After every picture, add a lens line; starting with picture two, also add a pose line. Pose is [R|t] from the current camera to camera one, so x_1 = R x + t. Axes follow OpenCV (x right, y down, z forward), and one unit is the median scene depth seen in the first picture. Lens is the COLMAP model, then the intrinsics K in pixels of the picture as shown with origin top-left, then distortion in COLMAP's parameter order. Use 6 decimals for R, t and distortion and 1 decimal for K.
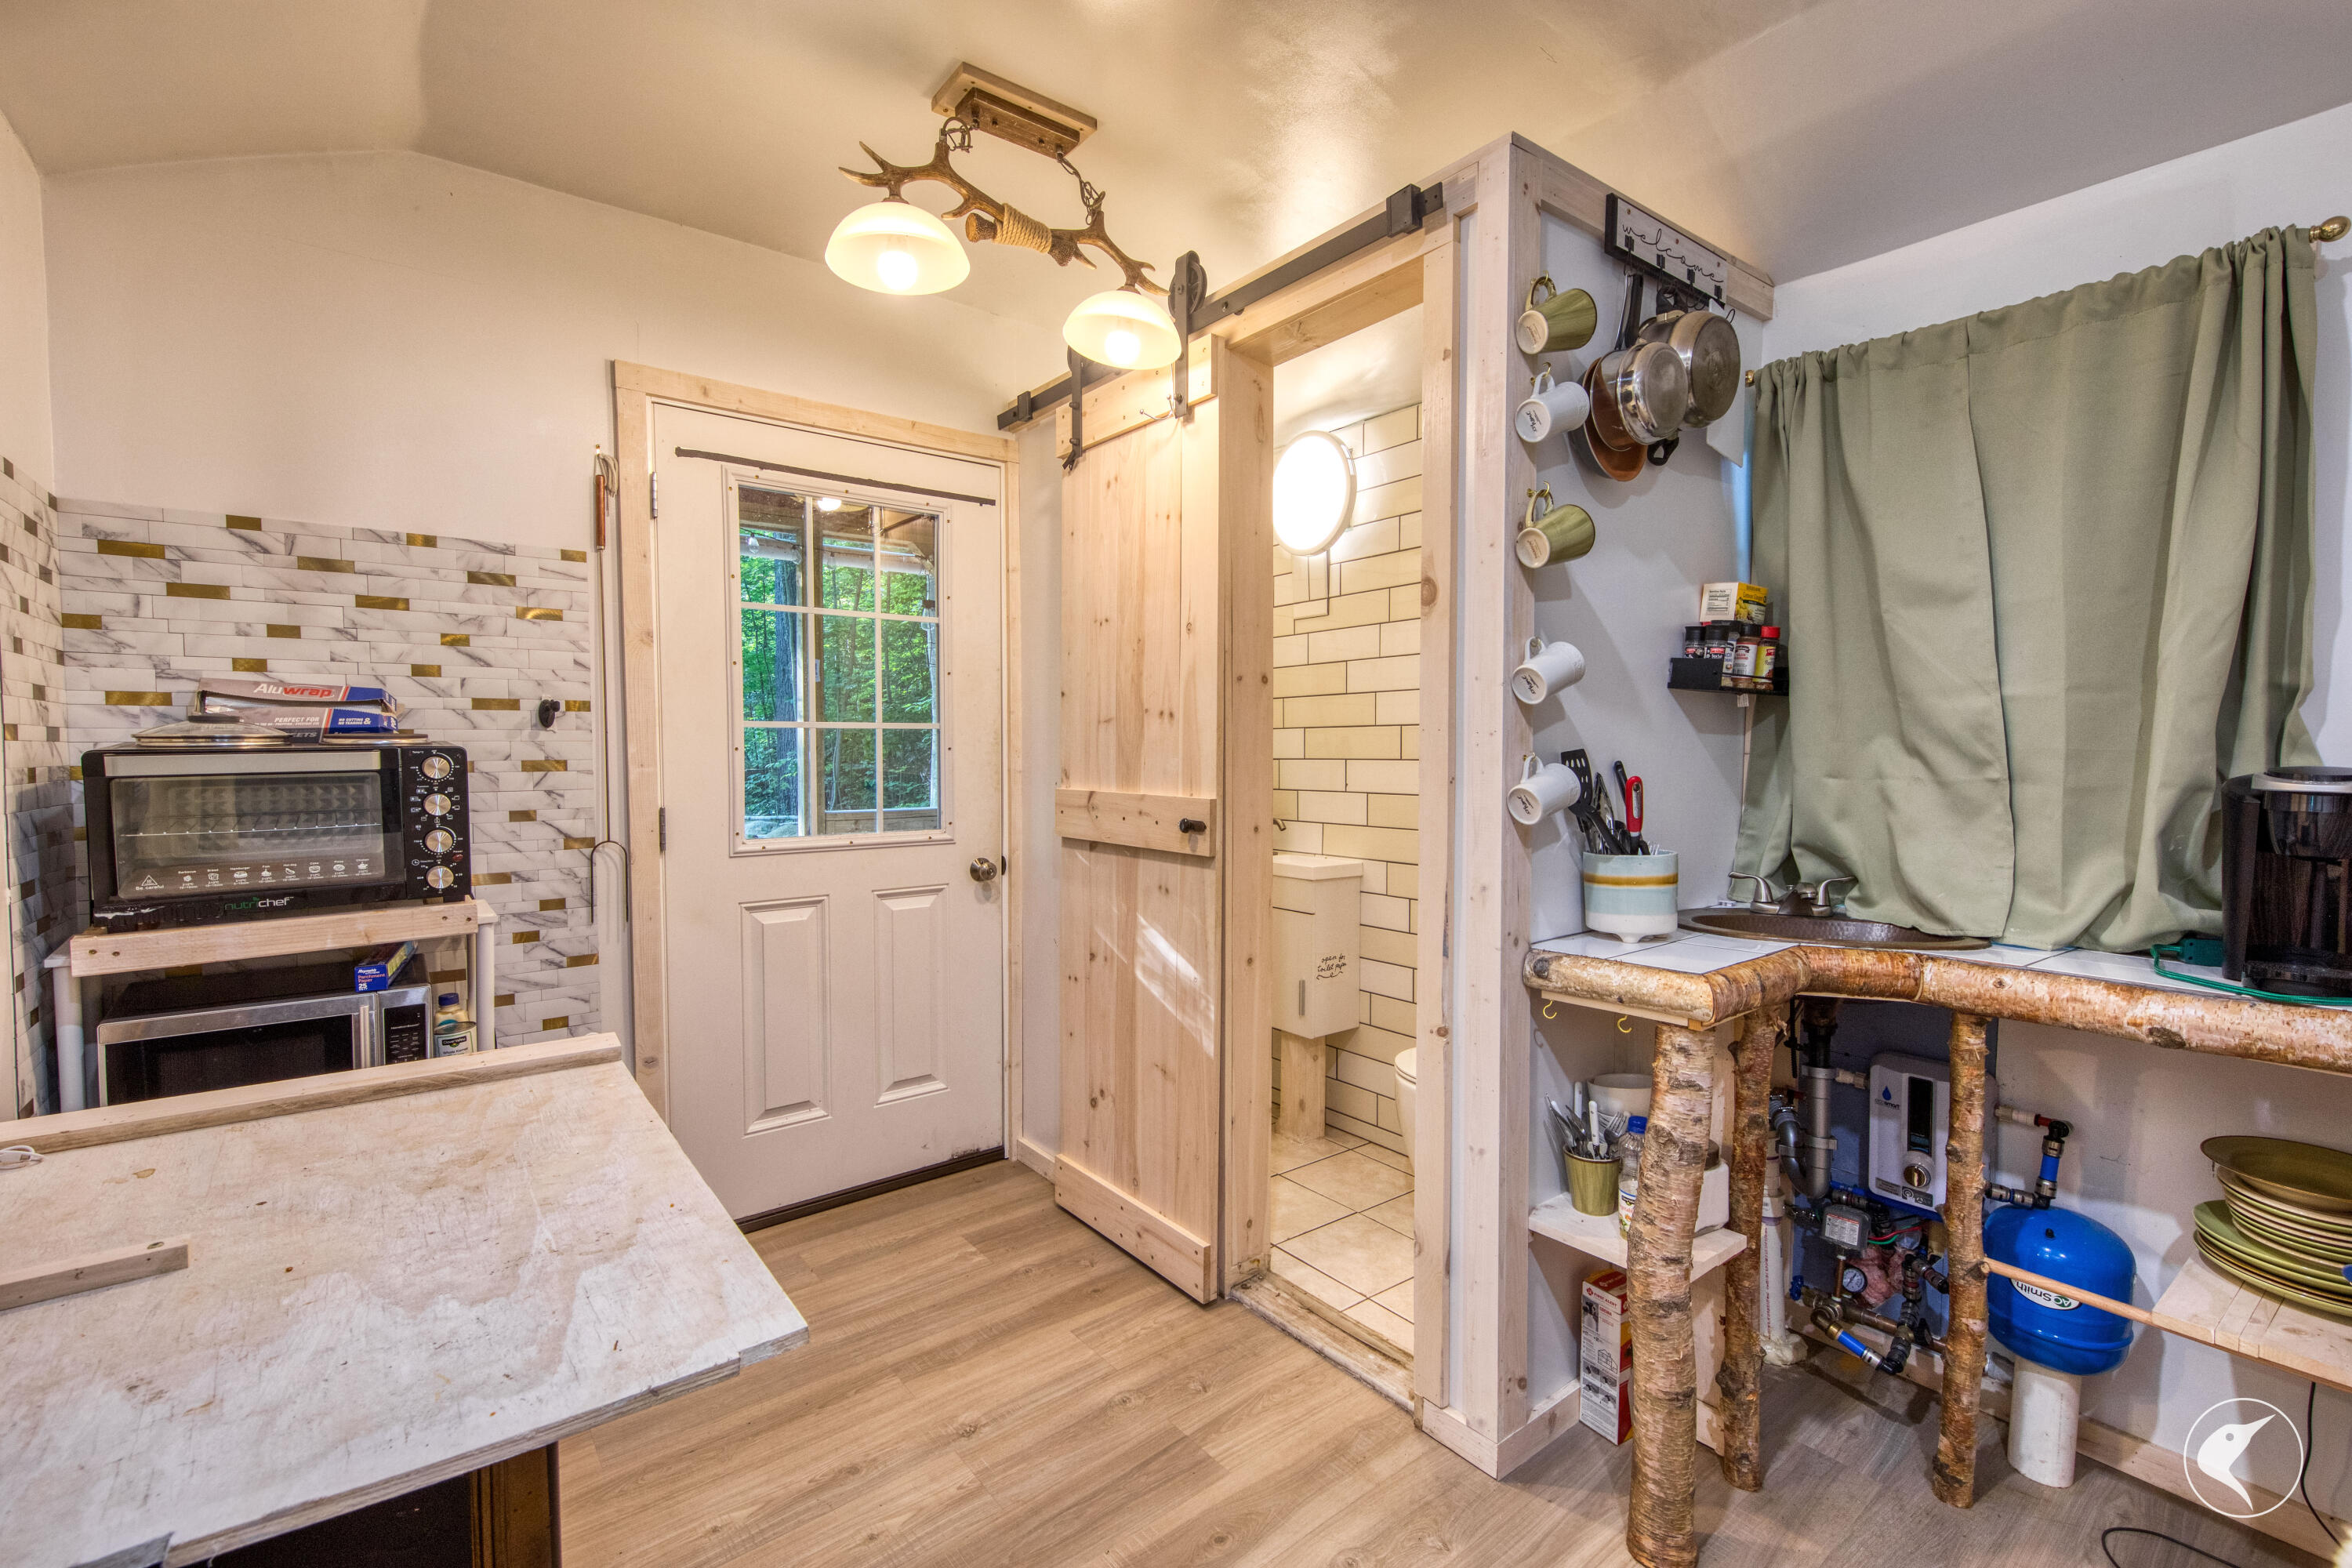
lens RADIAL K [[1011.1, 0, 1176.0], [0, 1011.1, 784.0], [0, 0, 1]] dist [-0.000464, -0.000228]
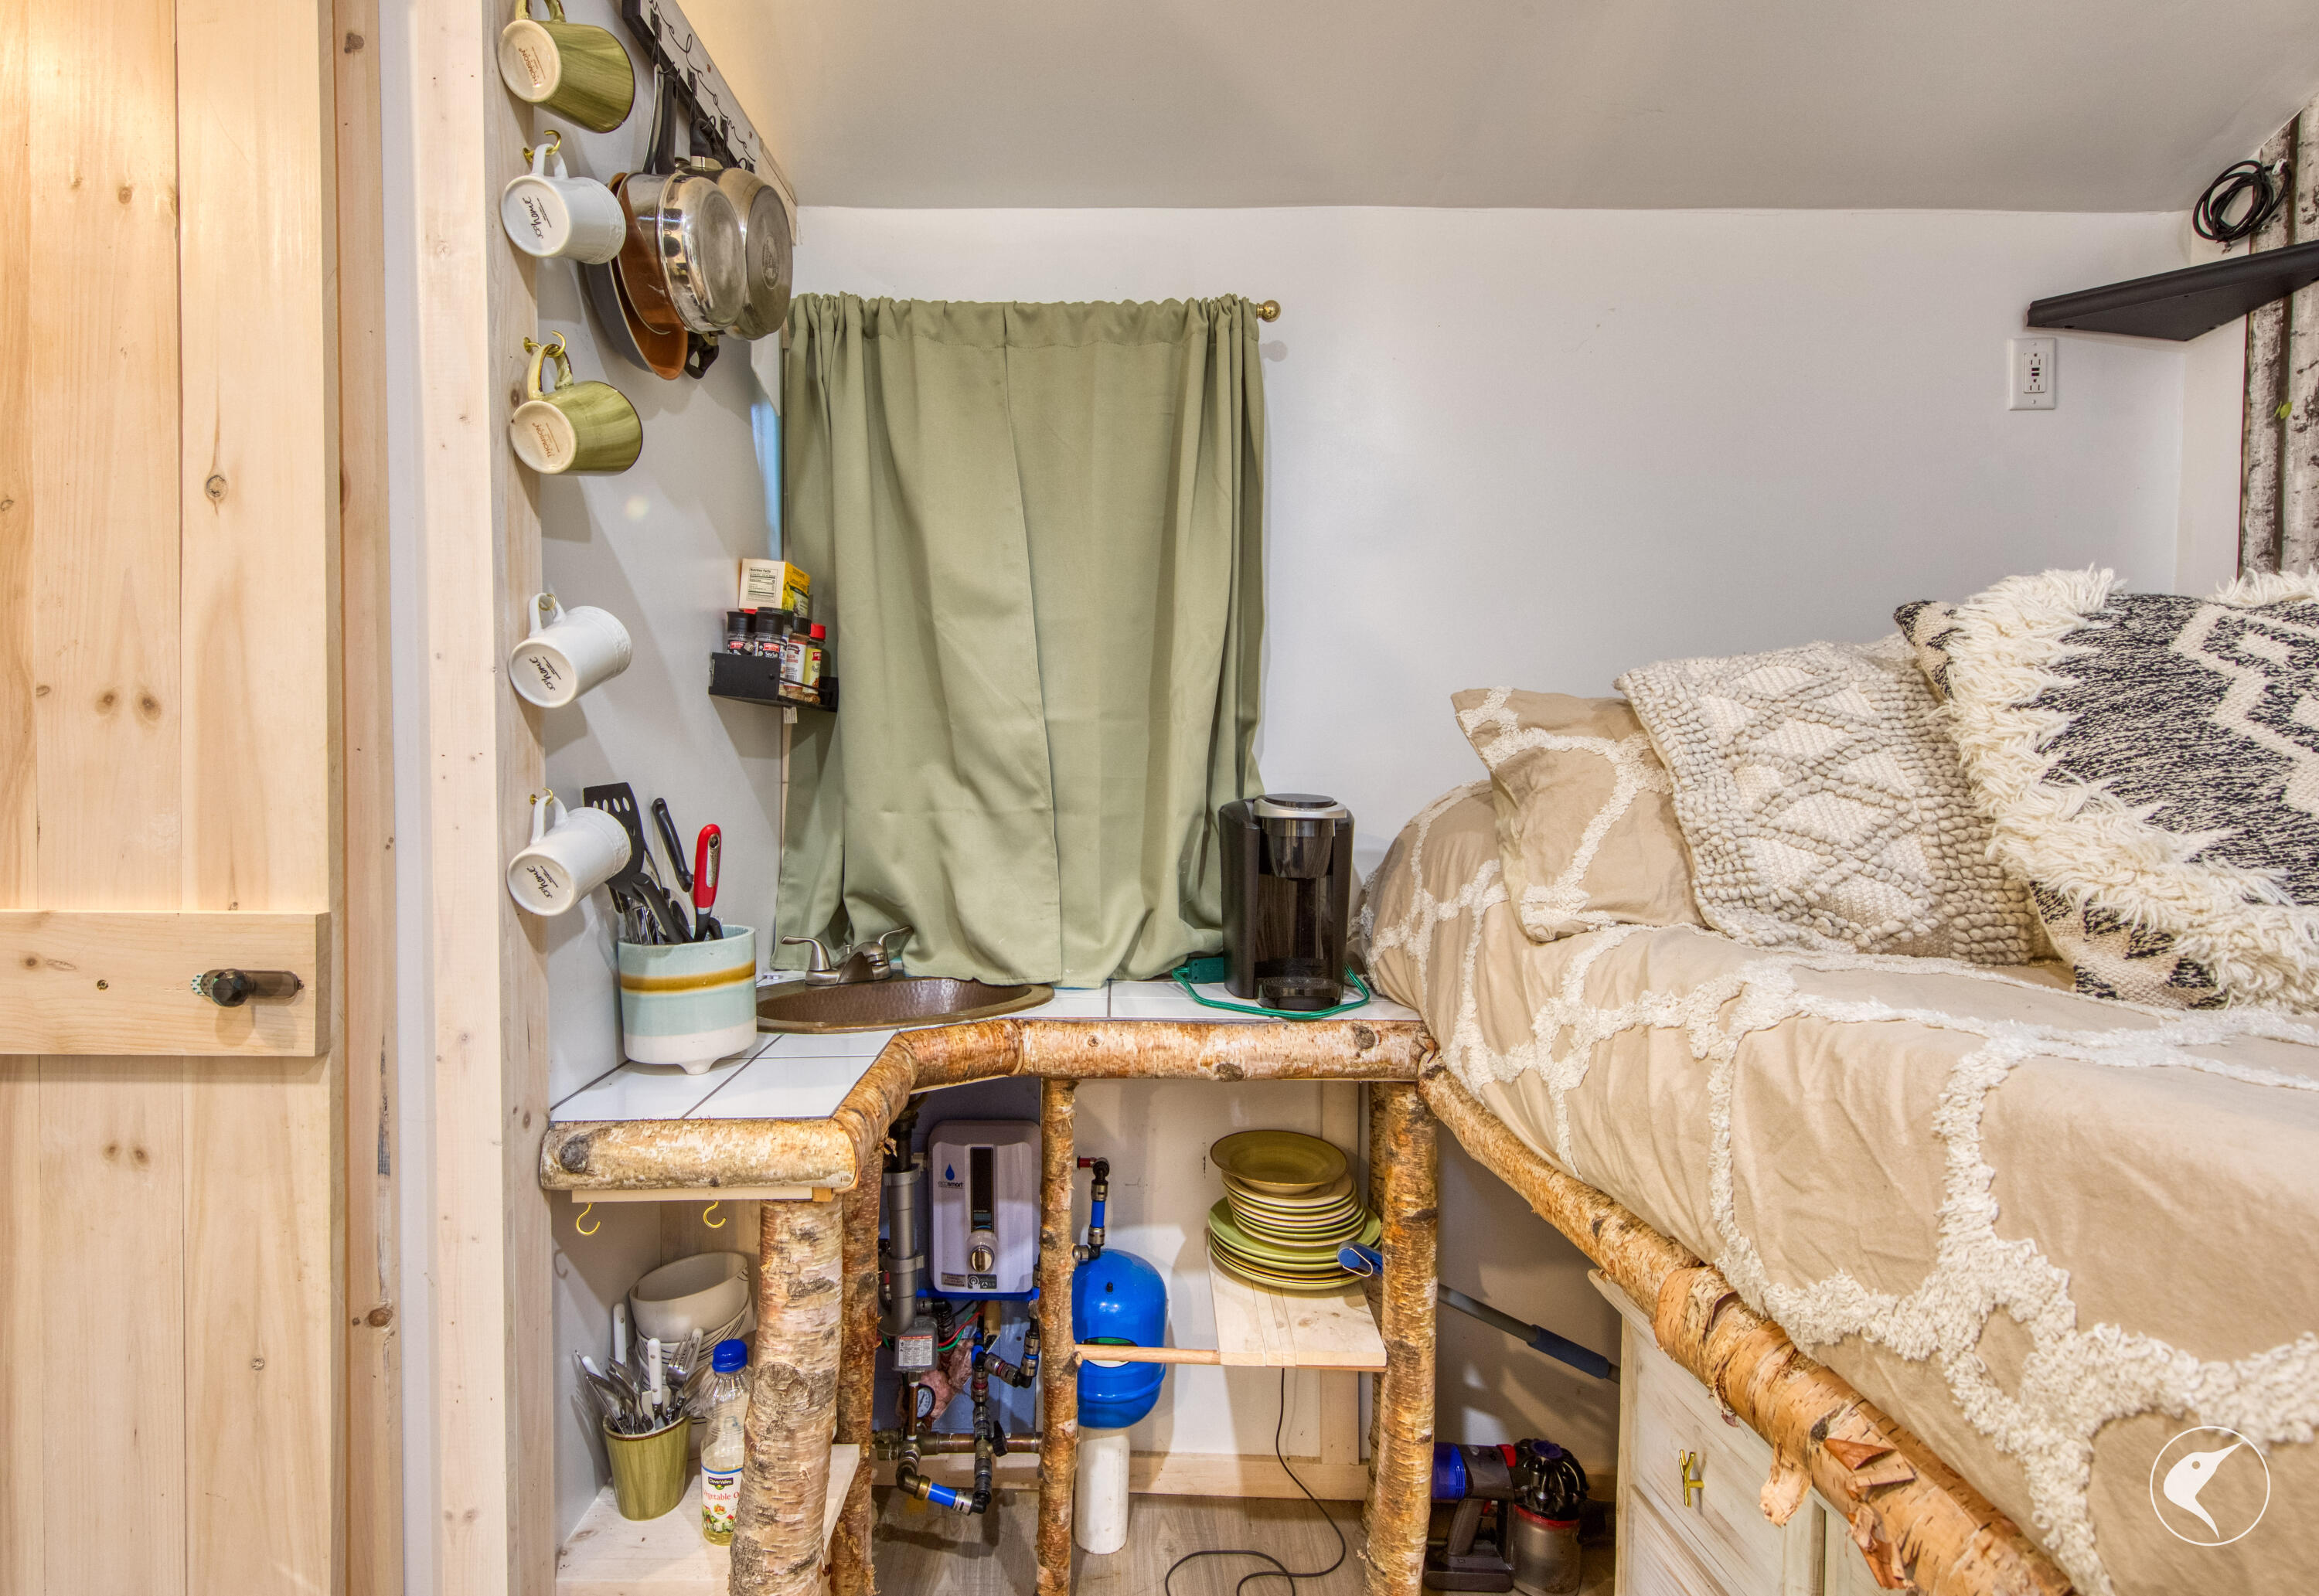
lens RADIAL K [[1190.8, 0, 1159.5], [0, 1190.8, 798.0], [0, 0, 1]] dist [0.013404, -0.000348]
pose [[0.634120, -0.018383, 0.773016, 0.040634], [0.027560, 0.999619, 0.001164, -0.017090], [-0.772743, 0.020566, 0.634385, 0.277373]]
